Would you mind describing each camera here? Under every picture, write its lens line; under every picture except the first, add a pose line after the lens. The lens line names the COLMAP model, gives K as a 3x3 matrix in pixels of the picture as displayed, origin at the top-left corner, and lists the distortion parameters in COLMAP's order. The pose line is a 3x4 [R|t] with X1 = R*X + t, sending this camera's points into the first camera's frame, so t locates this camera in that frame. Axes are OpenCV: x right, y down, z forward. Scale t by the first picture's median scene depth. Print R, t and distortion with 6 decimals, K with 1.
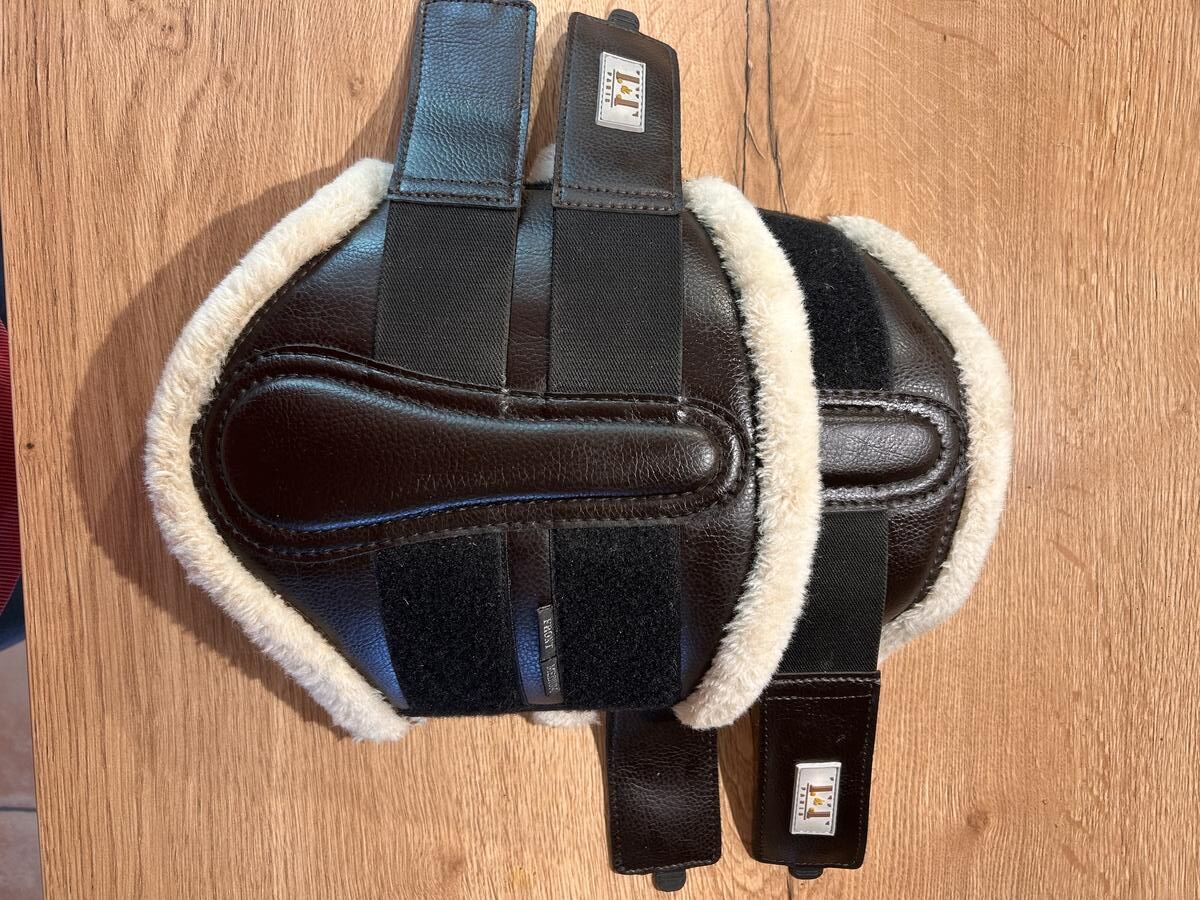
lens RADIAL K [[935.1, 0, 600.0], [0, 935.1, 450.0], [0, 0, 1]] dist [-0.000755, -0.016696]
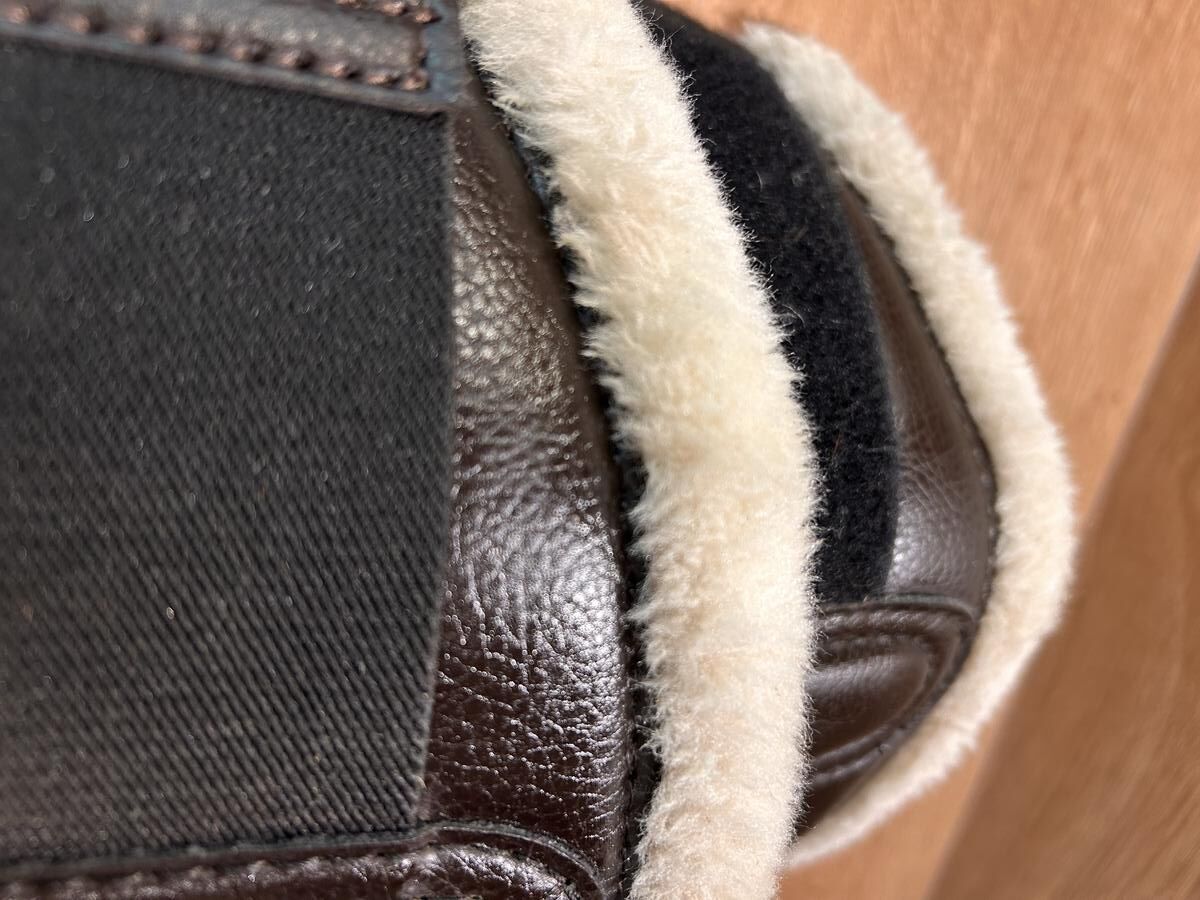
lens RADIAL K [[935.1, 0, 600.0], [0, 935.1, 450.0], [0, 0, 1]] dist [-0.000755, -0.016696]
pose [[0.910855, -0.007888, 0.412651, 0.016312], [-0.161751, 0.913014, 0.374489, -0.241690], [-0.379710, -0.407852, 0.830348, 0.661779]]
